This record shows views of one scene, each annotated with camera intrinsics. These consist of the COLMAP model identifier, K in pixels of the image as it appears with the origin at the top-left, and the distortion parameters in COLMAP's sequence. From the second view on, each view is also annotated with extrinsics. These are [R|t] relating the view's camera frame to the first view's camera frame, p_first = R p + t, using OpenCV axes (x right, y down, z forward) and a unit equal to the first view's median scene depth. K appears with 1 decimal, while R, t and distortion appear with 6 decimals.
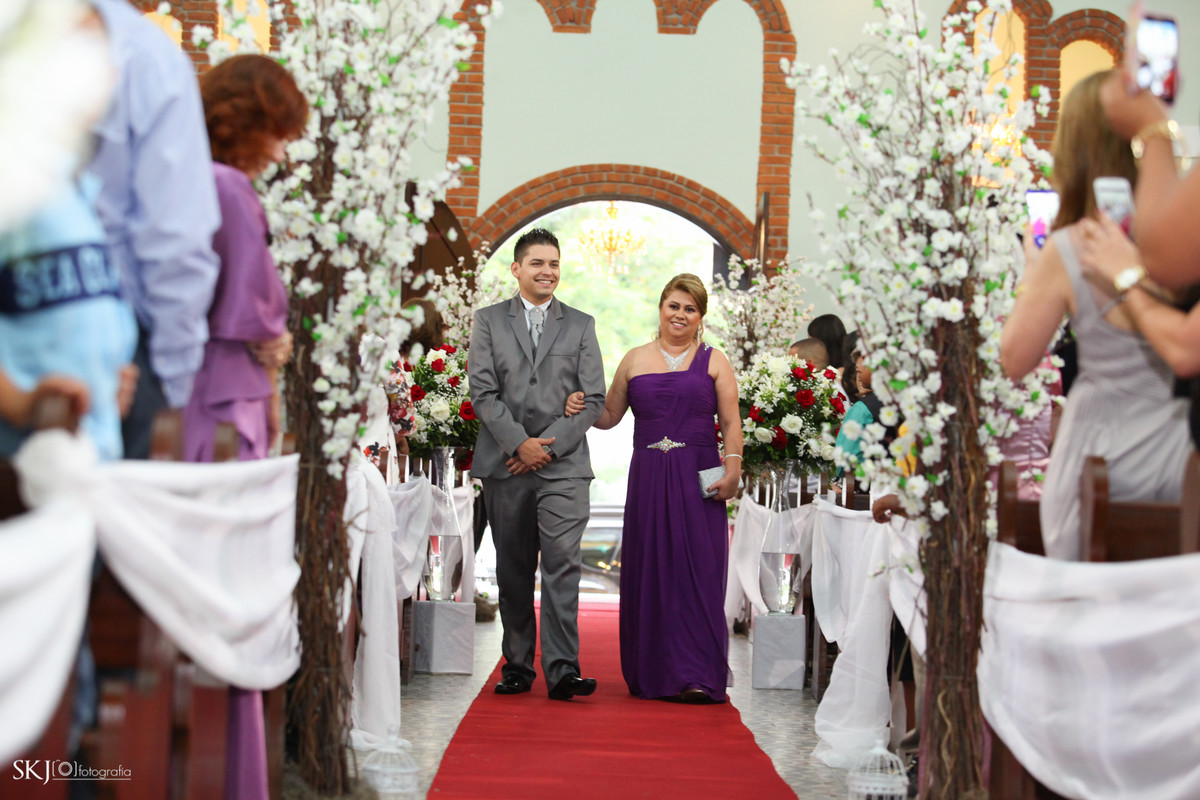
lens RADIAL K [[3129.6, 0, 600.0], [0, 3129.6, 400.0], [0, 0, 1]] dist [-0.113458, -0.163012]
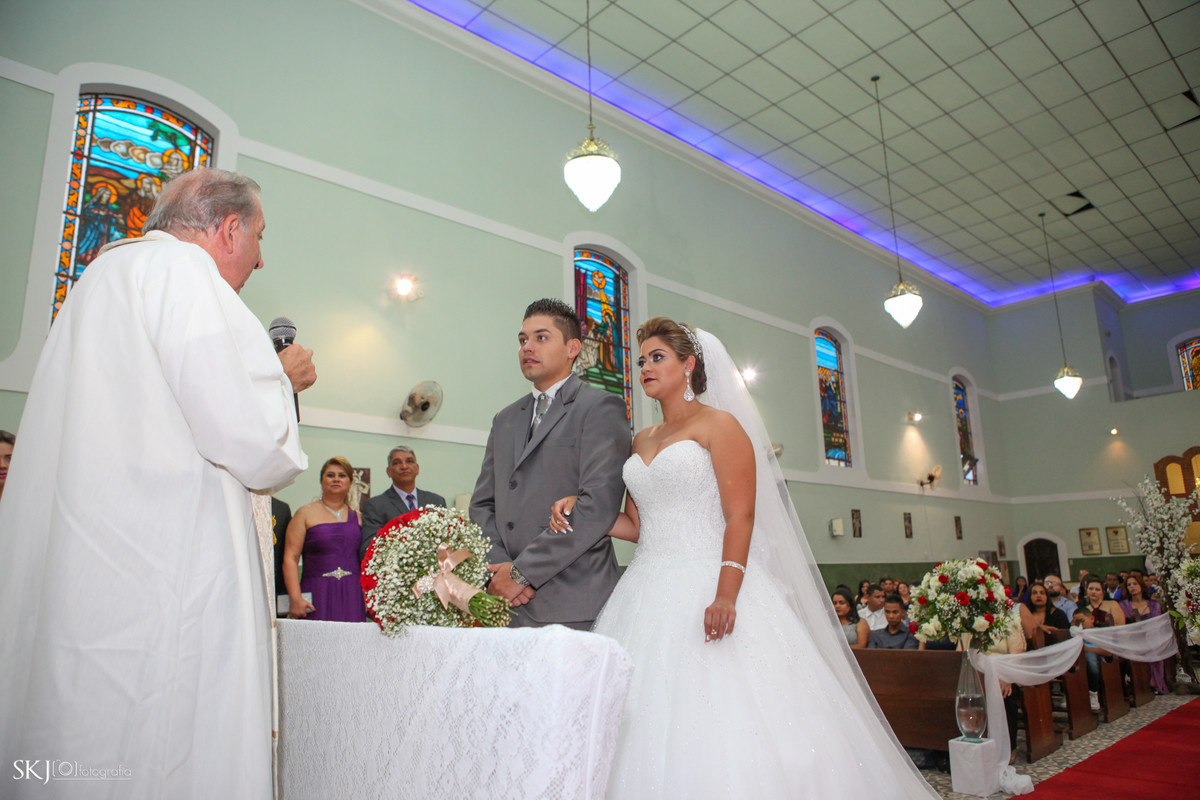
lens RADIAL K [[794.5, 0, 601.5], [0, 794.5, 367.5], [0, 0, 1]] dist [-0.033250, 0.000071]
pose [[0.678359, -0.221371, -0.700589, 0.238646], [0.050656, 0.965353, -0.255982, -0.077847], [0.732982, 0.138159, 0.666070, -0.529921]]
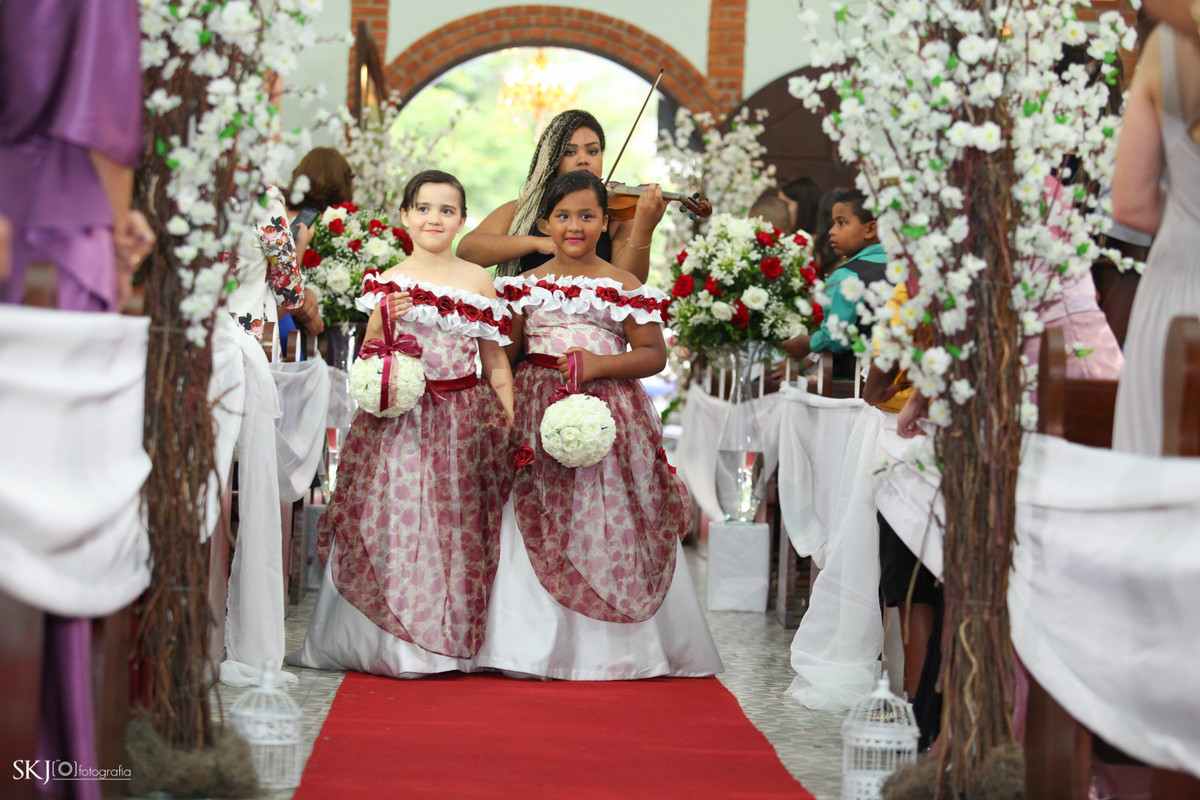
lens RADIAL K [[3419.4, 0, 600.0], [0, 3419.4, 400.0], [0, 0, 1]] dist [-0.064950, 0.385734]
pose [[0.999718, 0.006139, 0.022950, -0.002970], [-0.006874, 0.999461, 0.032094, 0.010340], [-0.022740, -0.032243, 0.999221, 0.137859]]
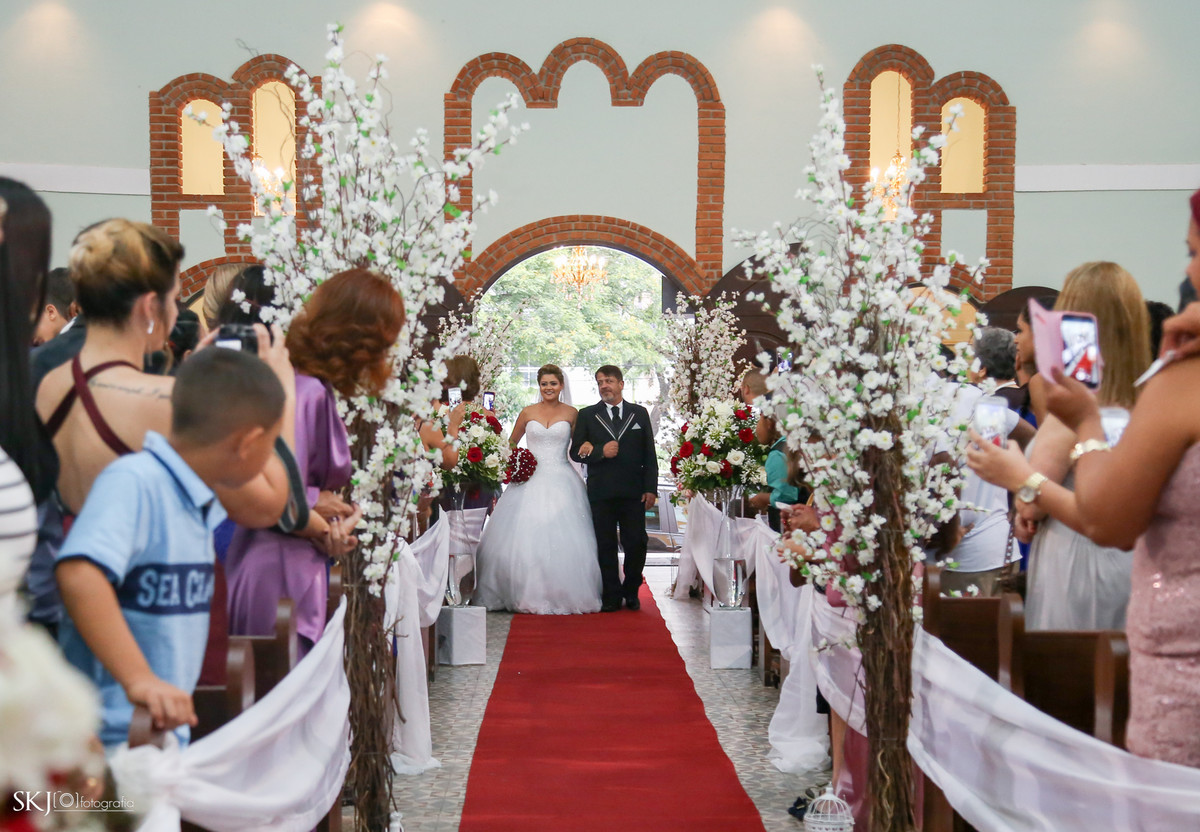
lens RADIAL K [[2455.5, 0, 598.2], [0, 2455.5, 546.3], [0, 0, 1]] dist [0.165258, -0.114569]
pose [[0.999312, -0.035841, 0.009555, -0.006647], [0.034955, 0.996125, 0.080708, -0.066883], [-0.012410, -0.080319, 0.996692, 0.050496]]
